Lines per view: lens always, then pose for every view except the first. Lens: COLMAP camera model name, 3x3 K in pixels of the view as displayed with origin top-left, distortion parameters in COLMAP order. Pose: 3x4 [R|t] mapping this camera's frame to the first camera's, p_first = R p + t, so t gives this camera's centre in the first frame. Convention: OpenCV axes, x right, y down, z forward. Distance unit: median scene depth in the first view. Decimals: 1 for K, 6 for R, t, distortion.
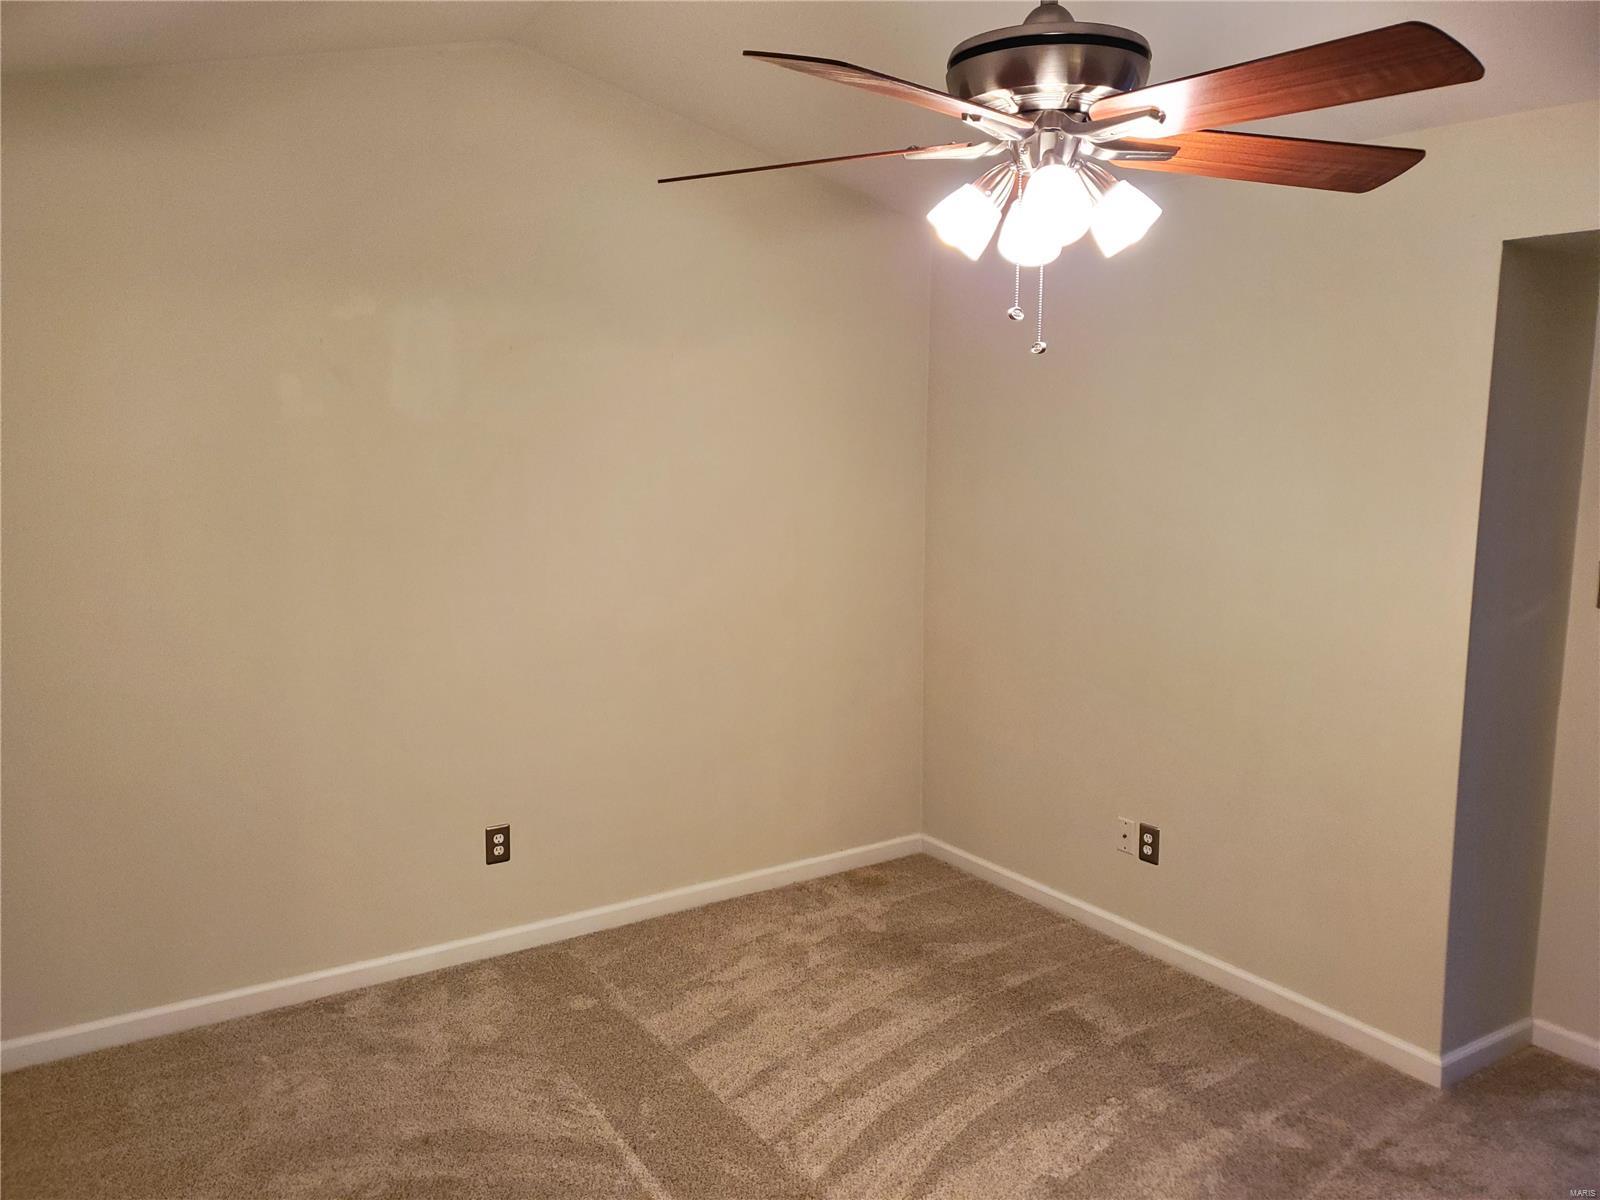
lens RADIAL K [[1262.6, 0, 800.0], [0, 1262.6, 600.0], [0, 0, 1]] dist [0.045331, 0.012889]
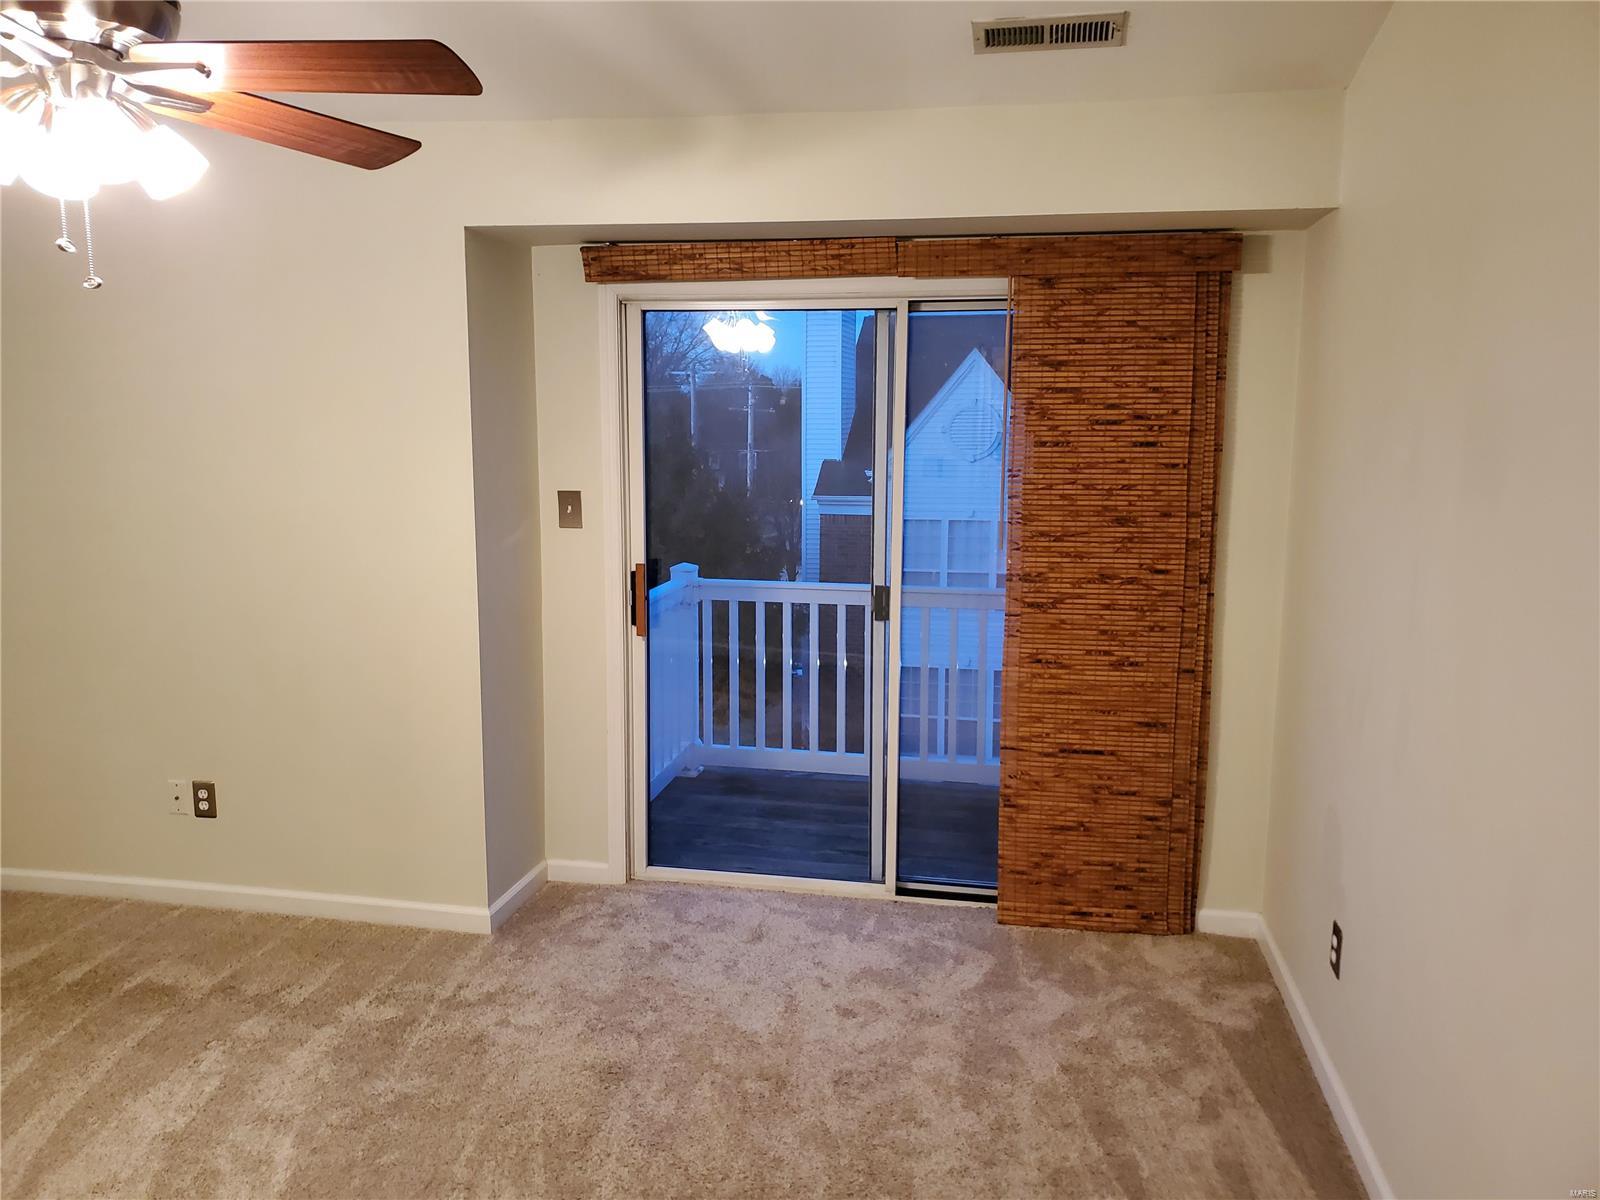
lens RADIAL K [[1255.8, 0, 801.8], [0, 1255.8, 584.7], [0, 0, 1]] dist [0.045250, -0.008952]
pose [[0.707198, -0.106394, 0.698964, -0.095927], [0.099196, 0.993765, 0.050903, 0.026850], [-0.700022, 0.033335, 0.713343, -0.060664]]
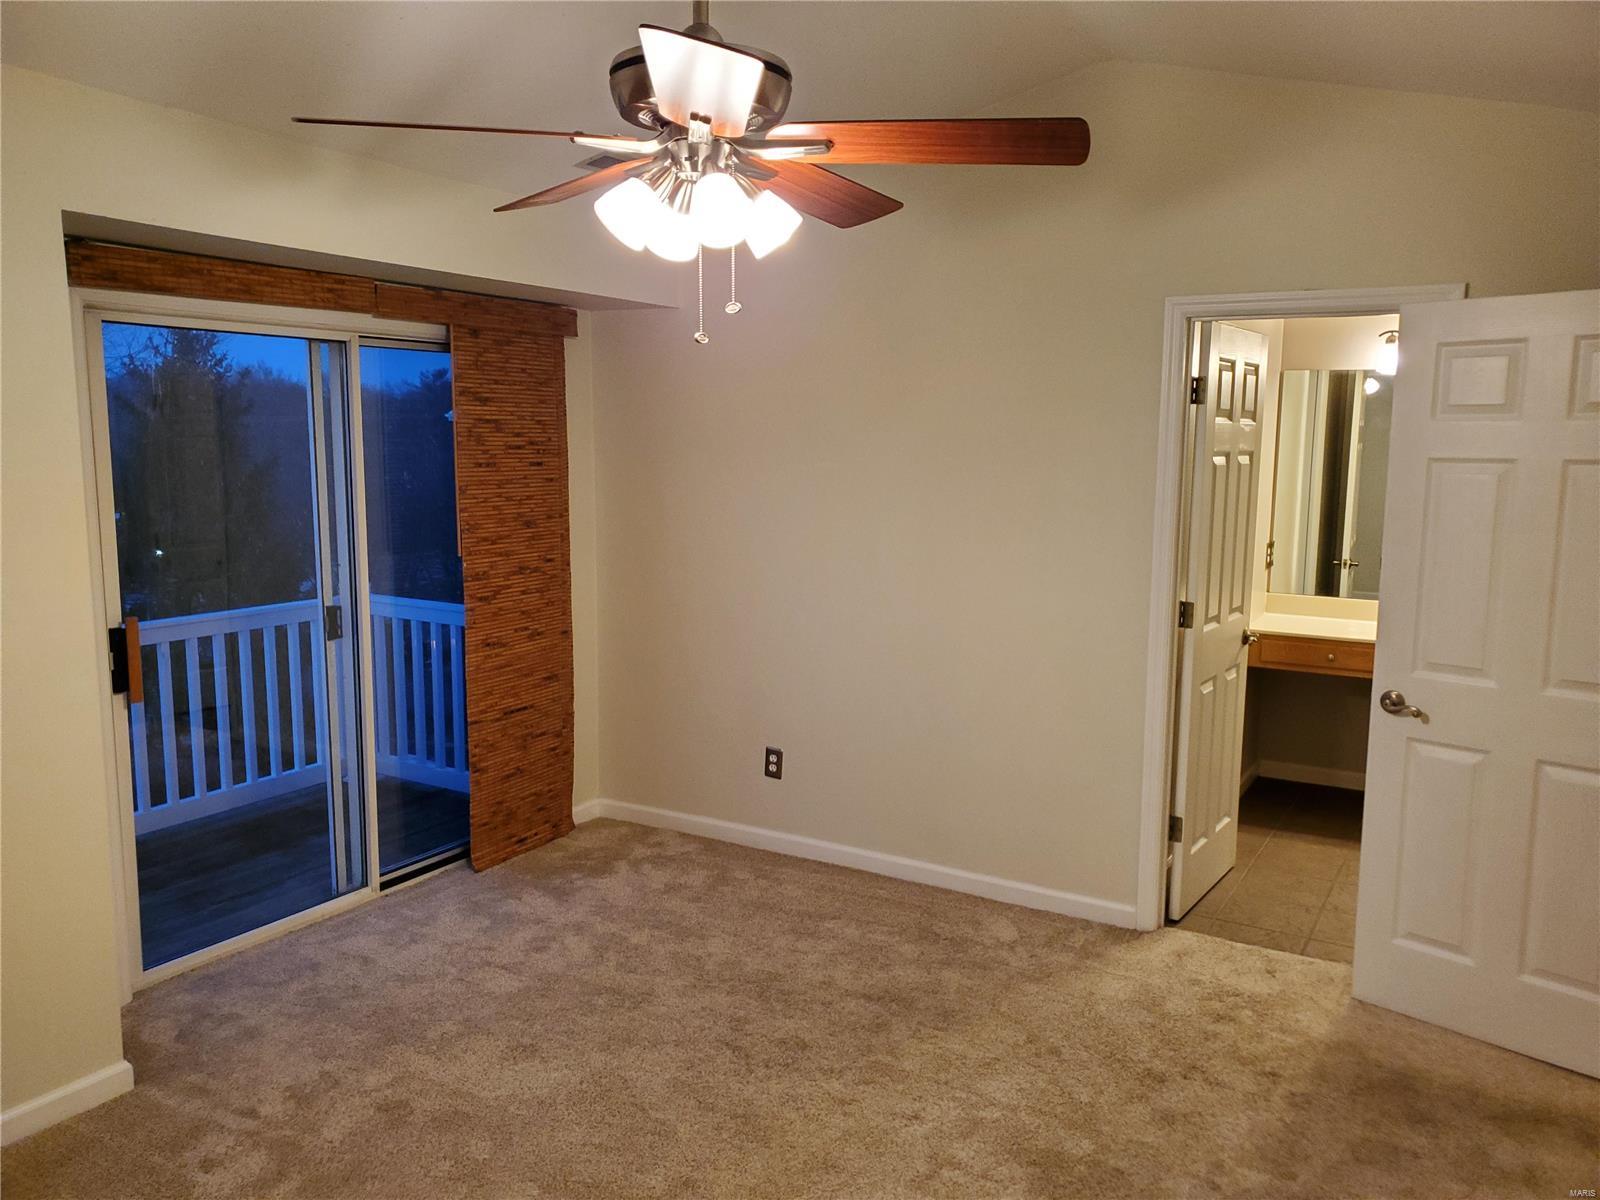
lens RADIAL K [[1231.6, 0, 790.6], [0, 1231.6, 604.1], [0, 0, 1]] dist [0.036326, -0.004399]
pose [[-0.417181, -0.135310, 0.898694, -0.568685], [0.117050, 0.972619, 0.200776, -0.121470], [-0.901254, 0.188952, -0.389921, 0.962206]]
